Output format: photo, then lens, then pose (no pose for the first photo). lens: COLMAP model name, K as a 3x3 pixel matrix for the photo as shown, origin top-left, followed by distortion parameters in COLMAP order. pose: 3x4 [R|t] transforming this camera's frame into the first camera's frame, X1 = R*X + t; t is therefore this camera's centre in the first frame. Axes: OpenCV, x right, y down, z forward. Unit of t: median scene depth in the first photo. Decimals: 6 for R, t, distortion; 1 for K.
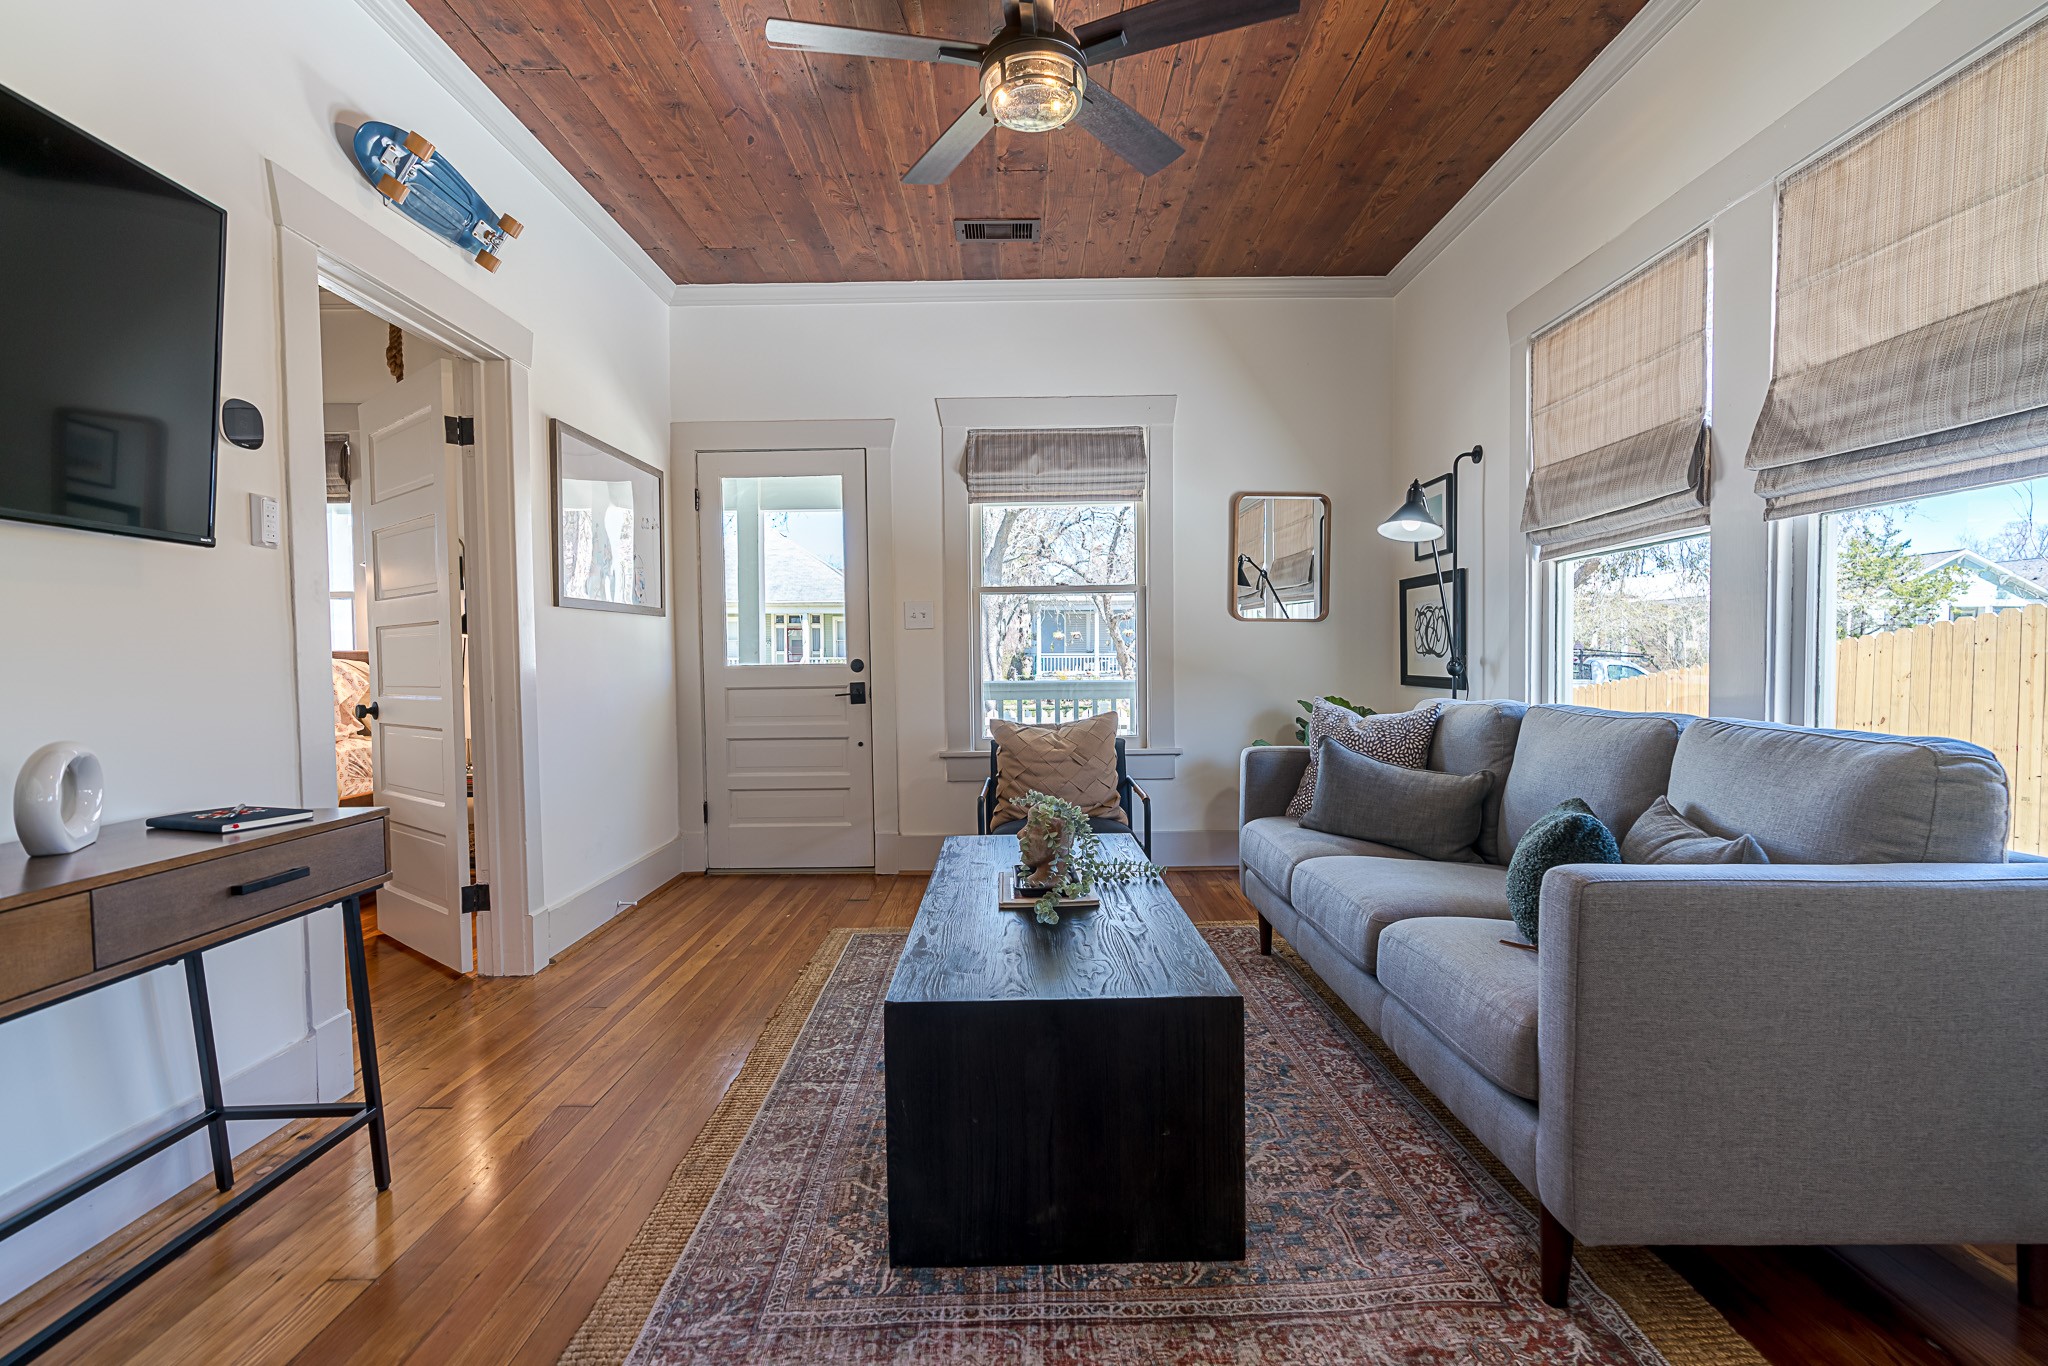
lens RADIAL K [[916.0, 0, 1021.3], [0, 916.0, 687.6], [0, 0, 1]] dist [-0.012887, 0.005576]
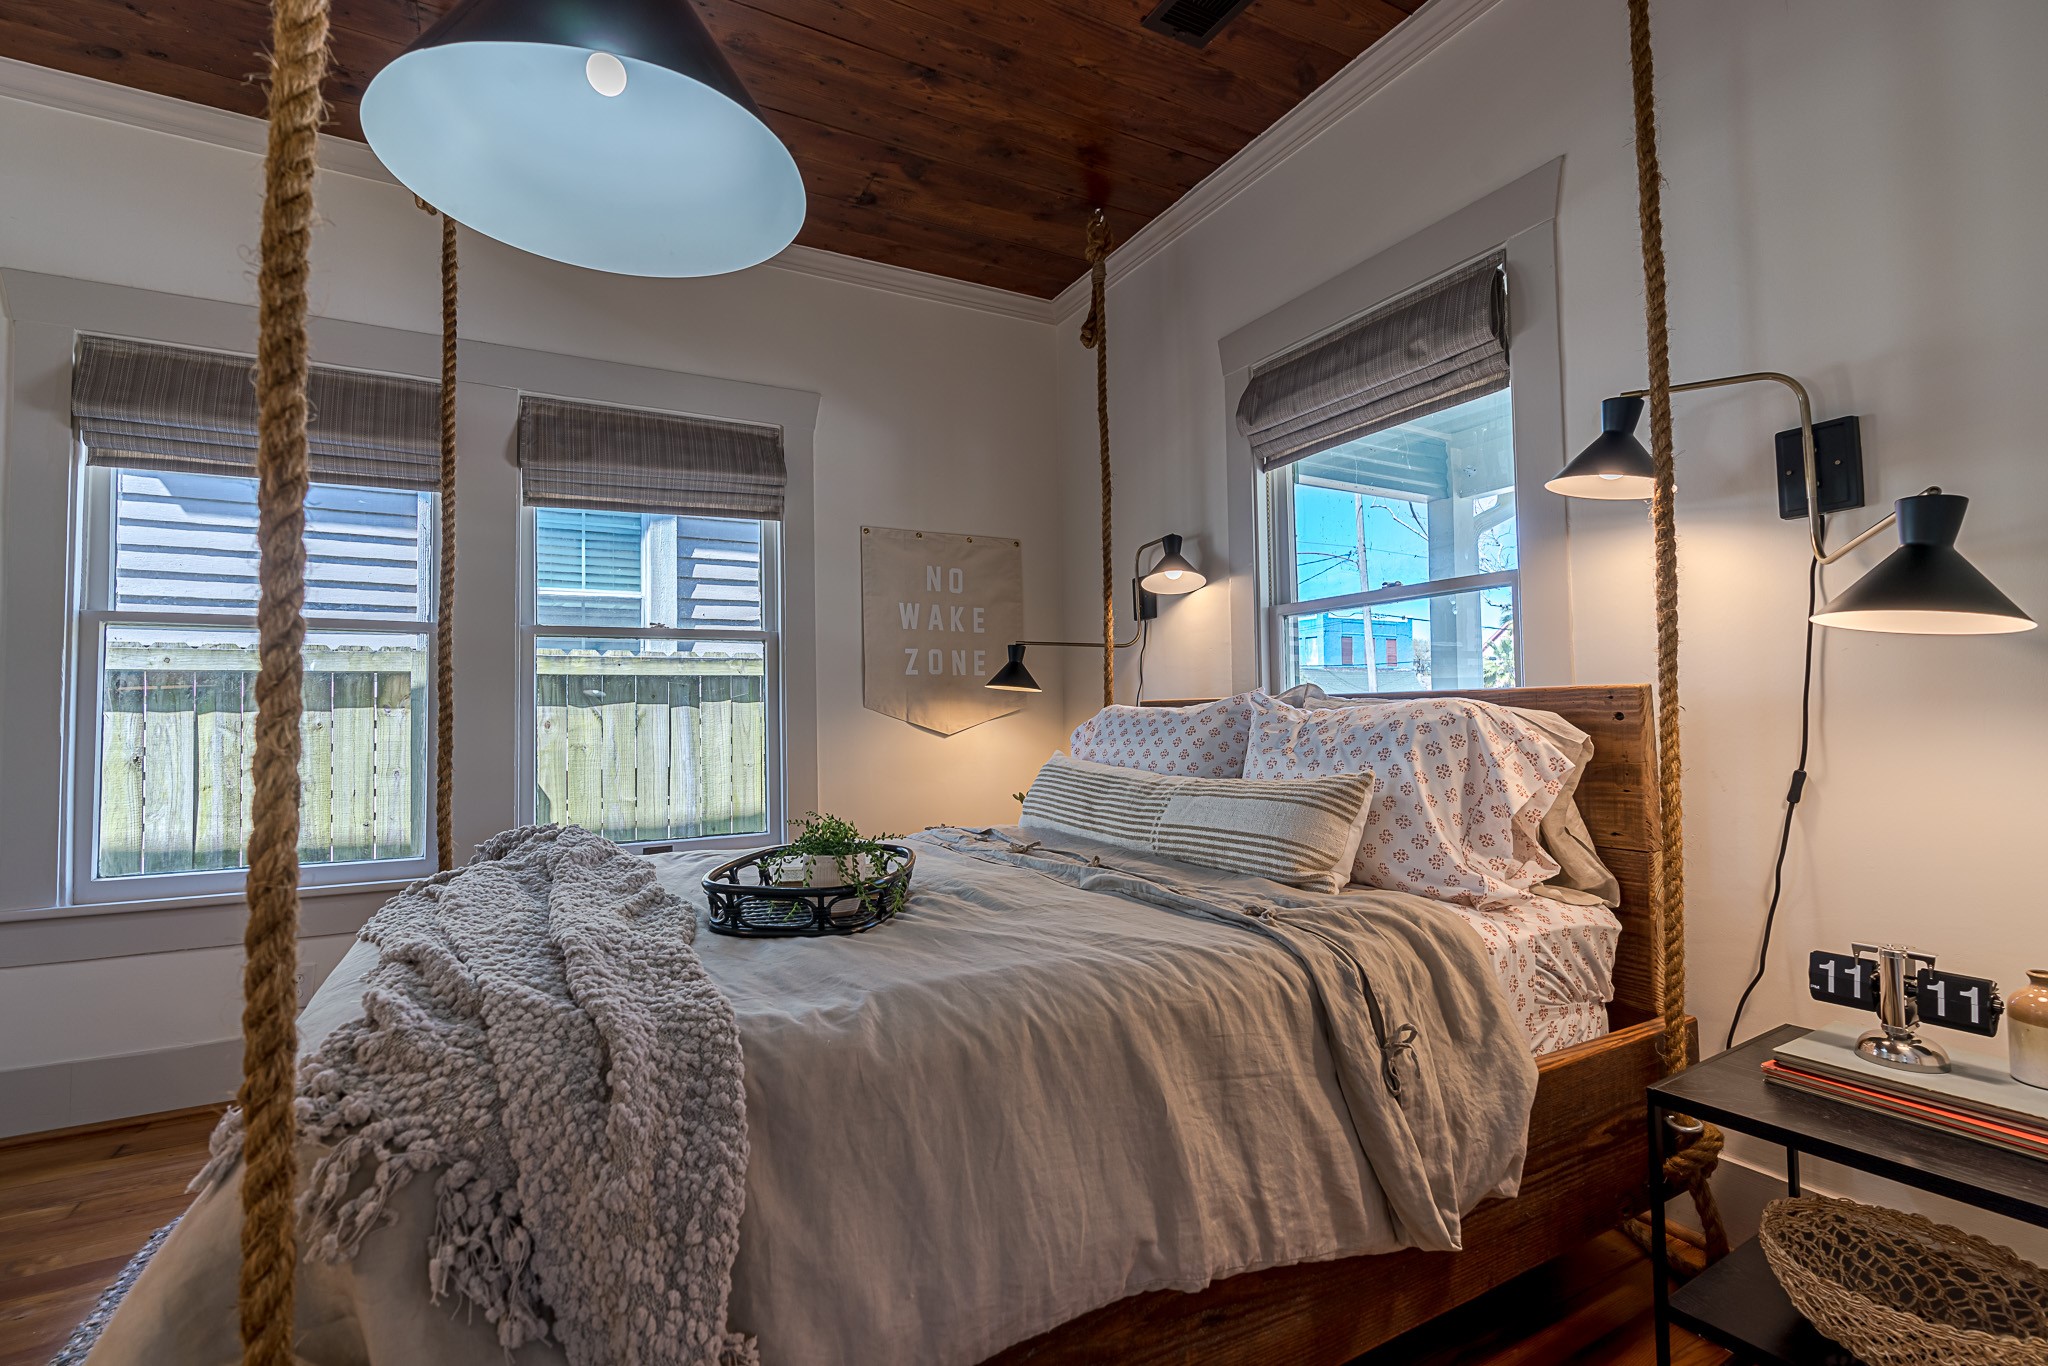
lens RADIAL K [[916.0, 0, 1016.9], [0, 916.0, 686.7], [0, 0, 1]] dist [-0.012887, 0.005576]
pose [[0.480246, -0.033018, -0.876512, -0.708736], [-0.019893, 0.998624, -0.048518, -0.021562], [0.876908, 0.040737, 0.478928, 0.870501]]
